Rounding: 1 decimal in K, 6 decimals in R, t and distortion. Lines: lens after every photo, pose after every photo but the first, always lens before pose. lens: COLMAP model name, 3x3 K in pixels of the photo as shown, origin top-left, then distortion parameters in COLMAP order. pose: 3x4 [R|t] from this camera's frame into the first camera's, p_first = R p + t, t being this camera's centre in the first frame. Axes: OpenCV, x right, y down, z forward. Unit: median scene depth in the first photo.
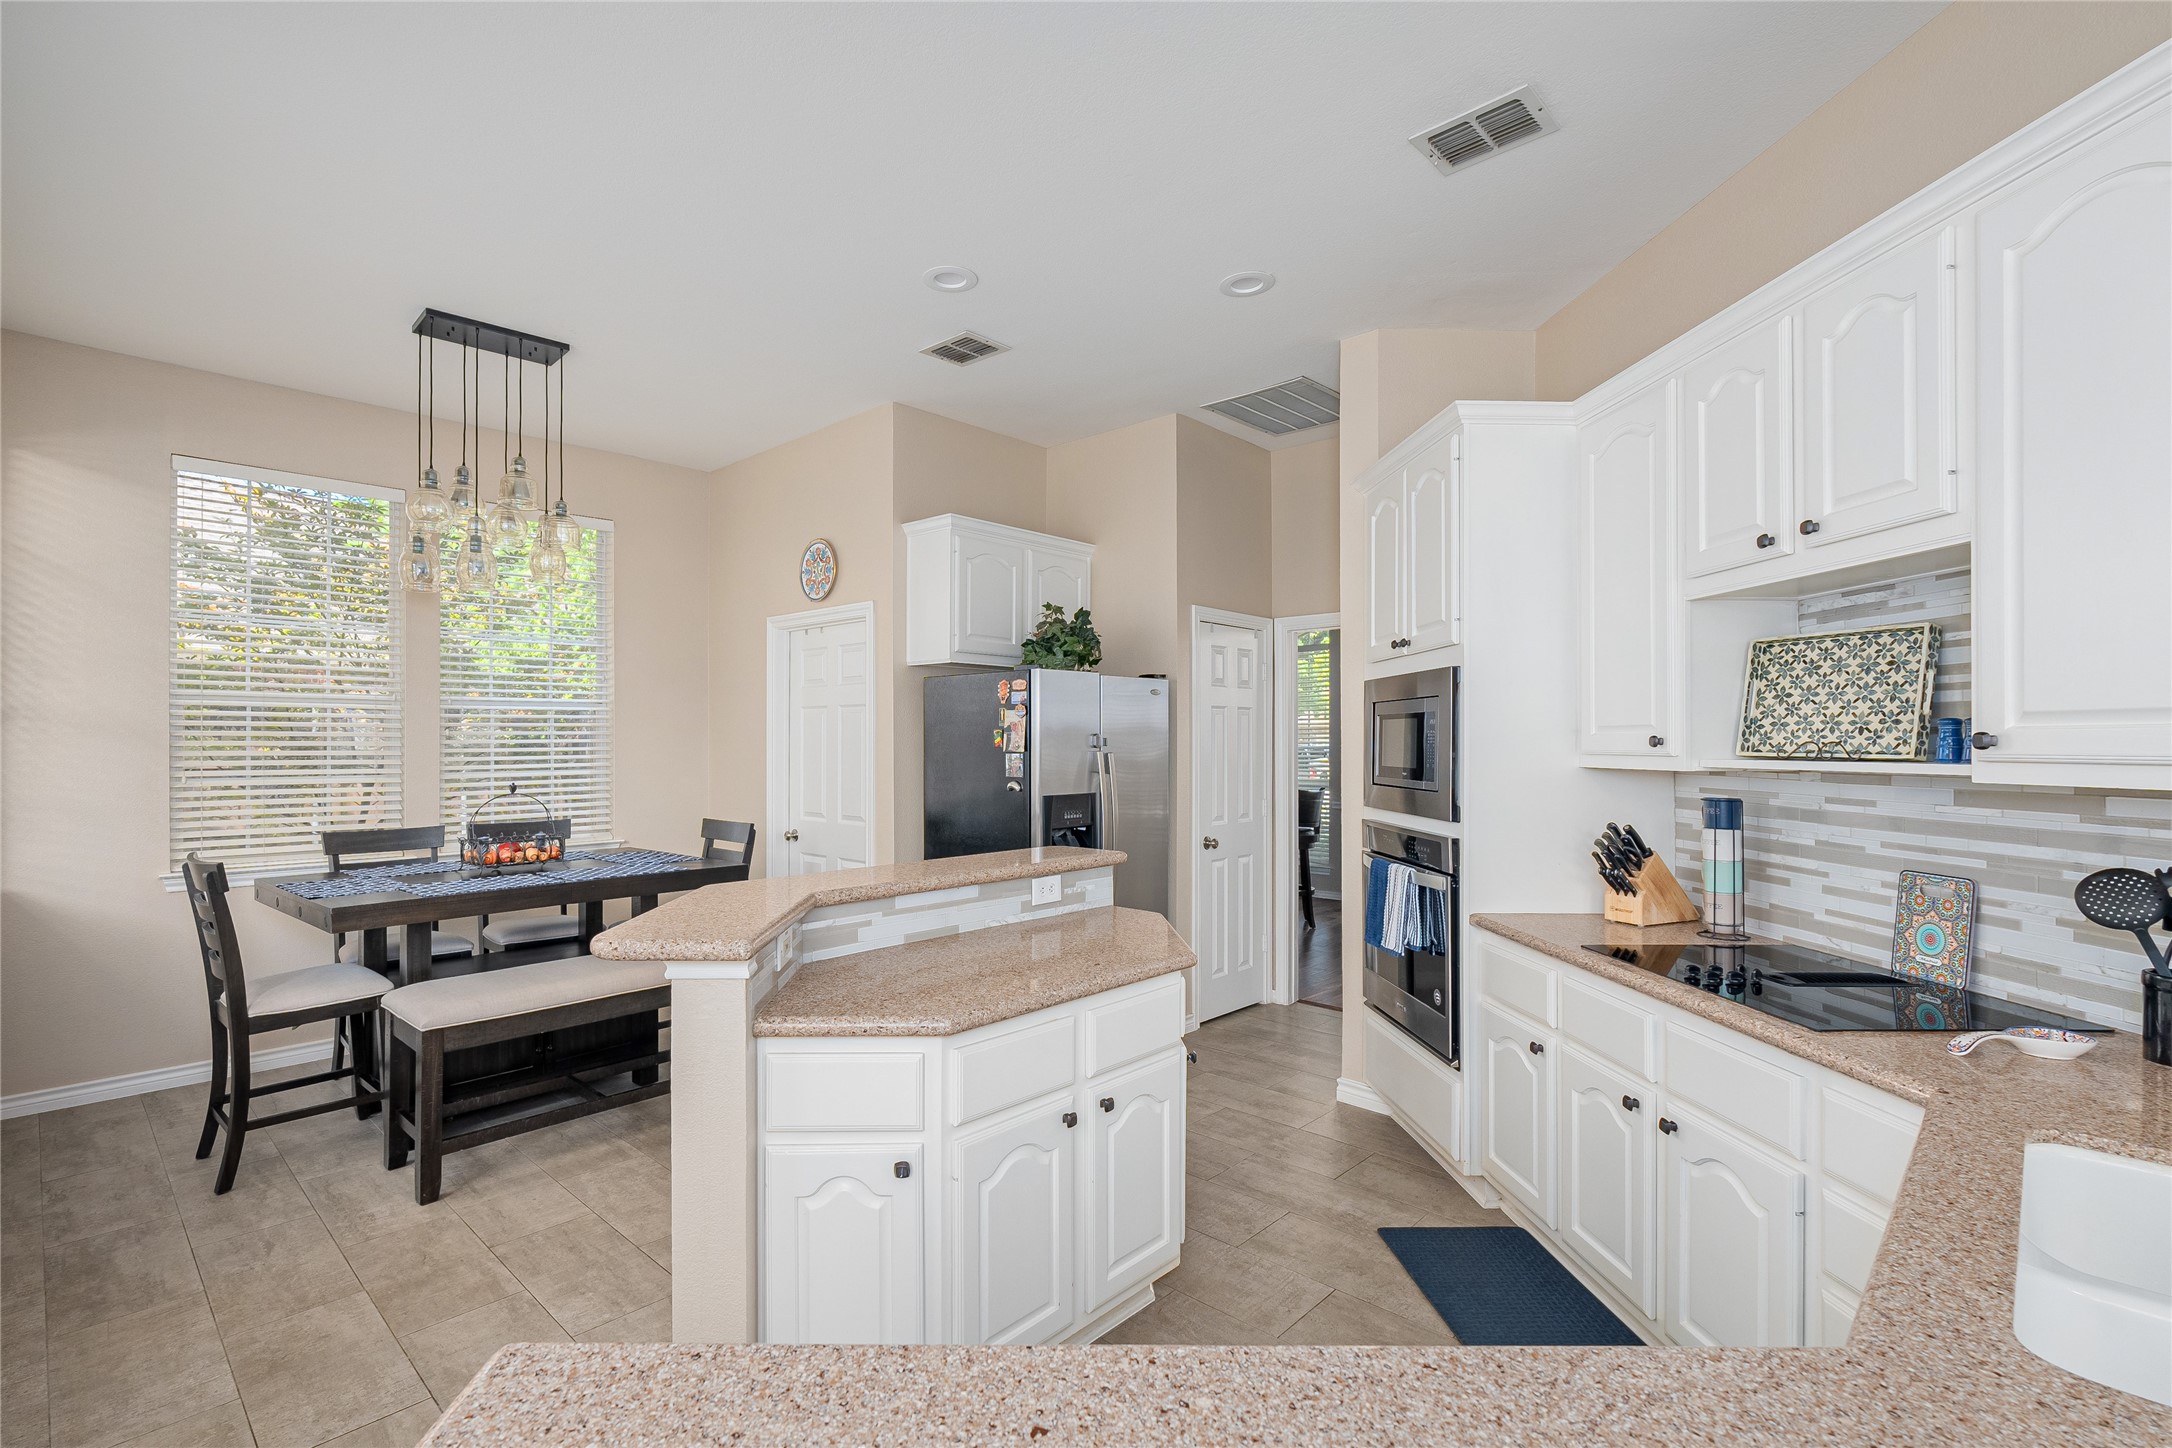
lens RADIAL K [[948.9, 0, 983.1], [0, 948.9, 739.7], [0, 0, 1]] dist [-0.005313, -0.000658]
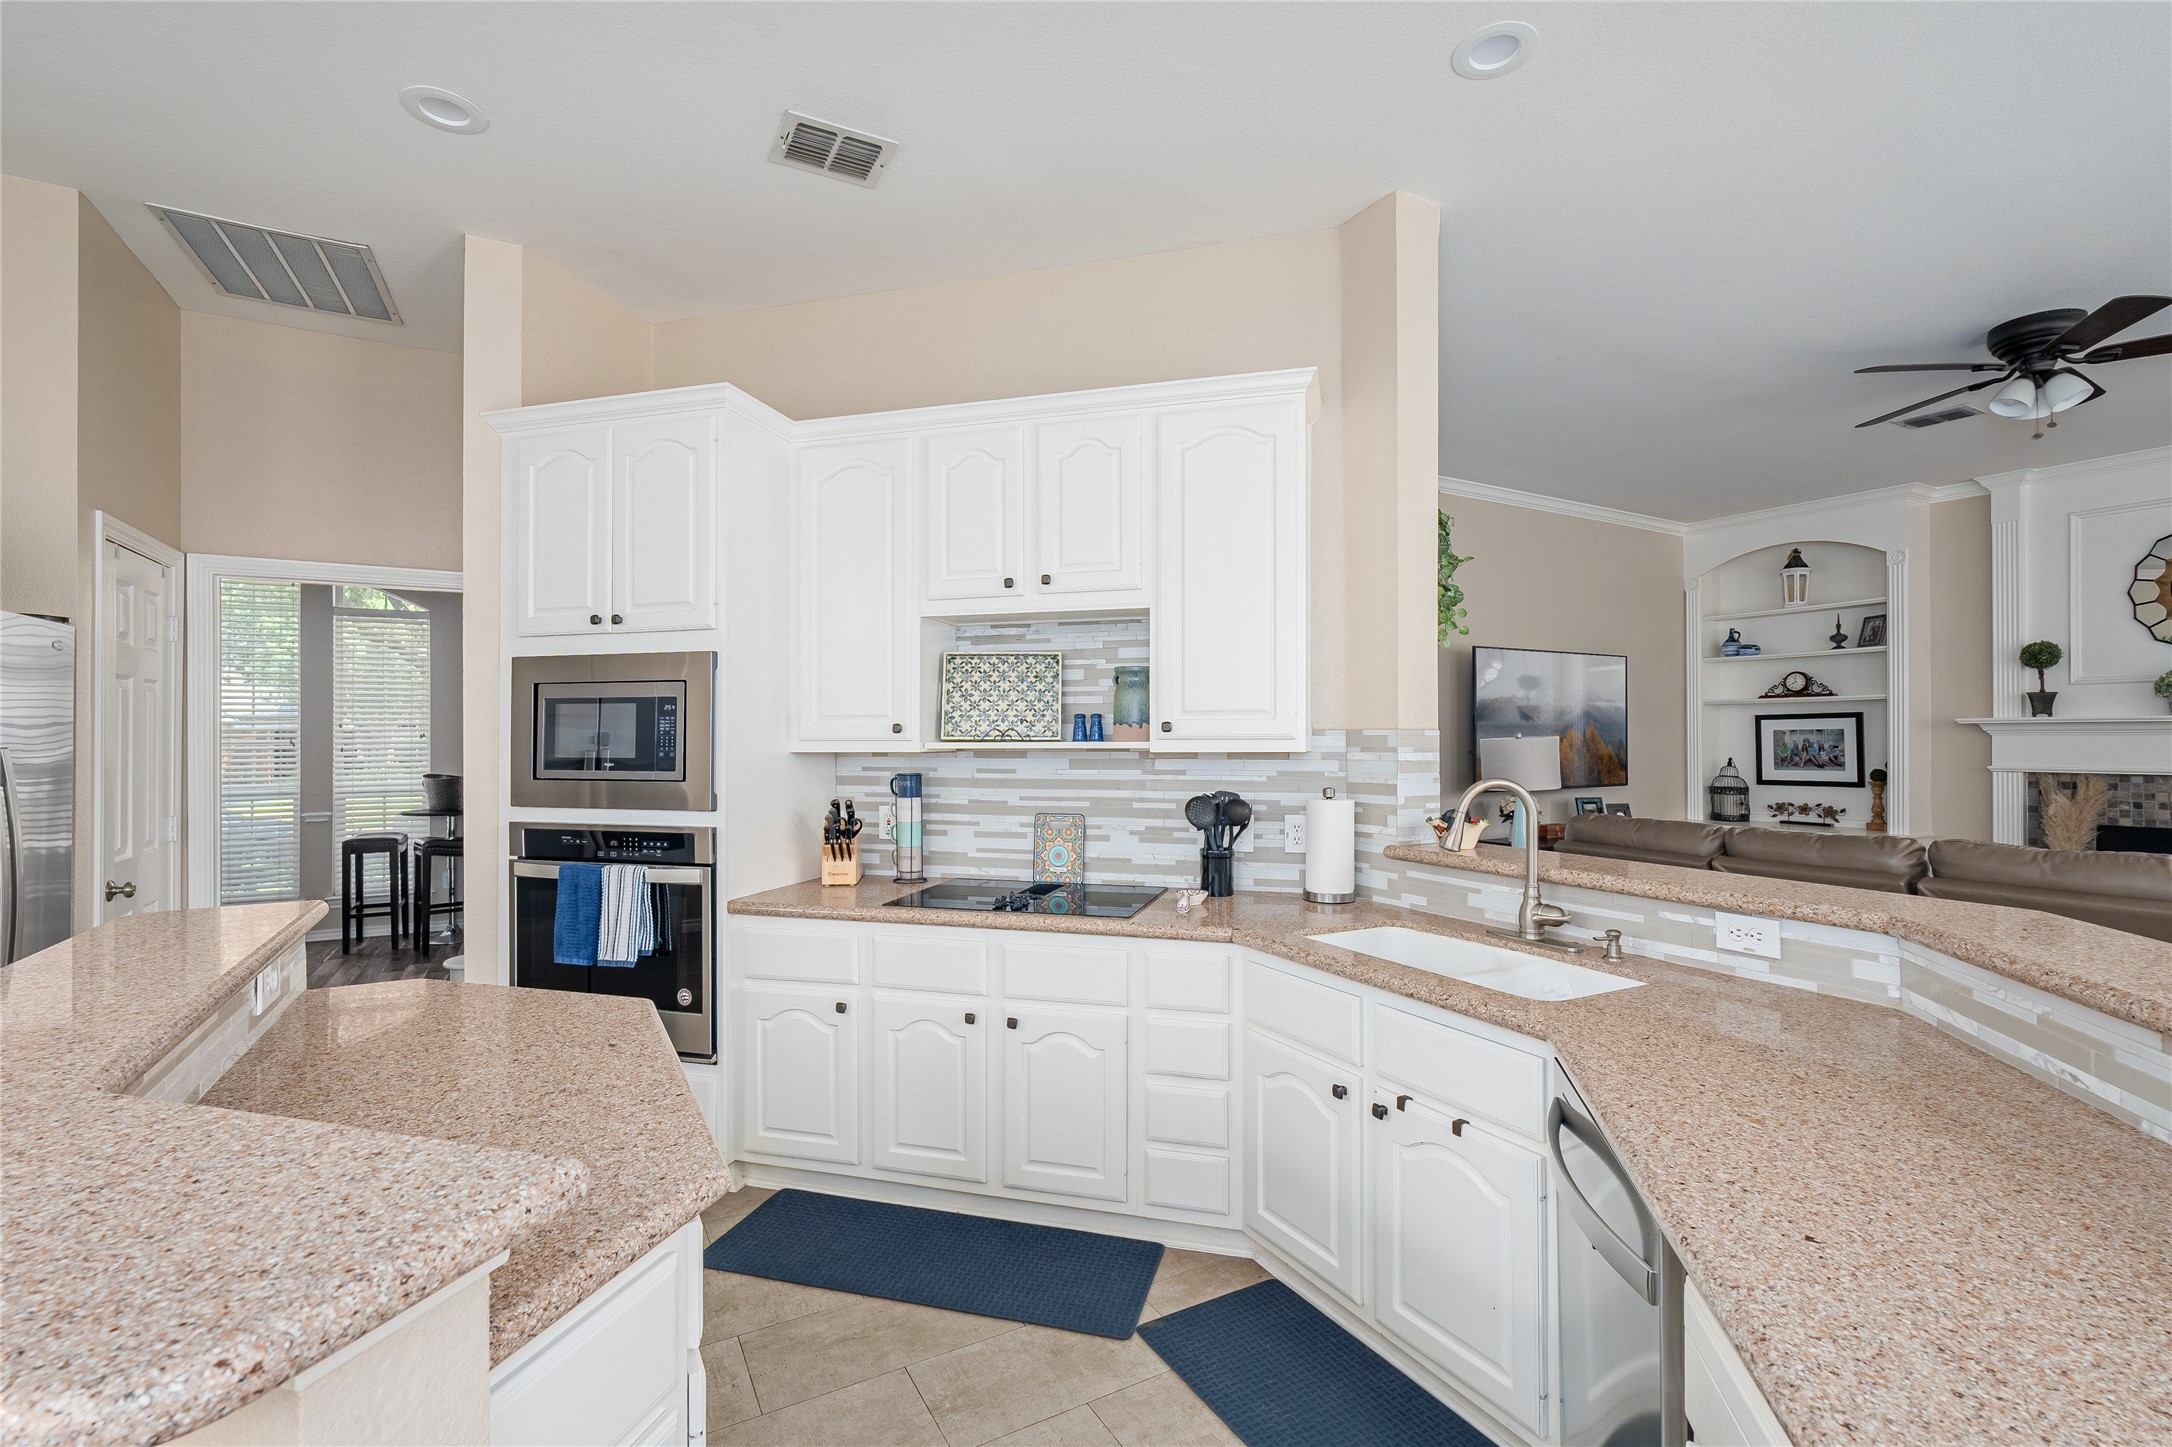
lens RADIAL K [[948.9, 0, 1073.2], [0, 948.9, 731.1], [0, 0, 1]] dist [-0.005313, -0.000658]
pose [[0.275458, 0.005604, 0.961297, -0.429878], [-0.000664, 0.999984, -0.005639, 0.012803], [-0.961313, 0.000915, 0.275457, 0.474056]]
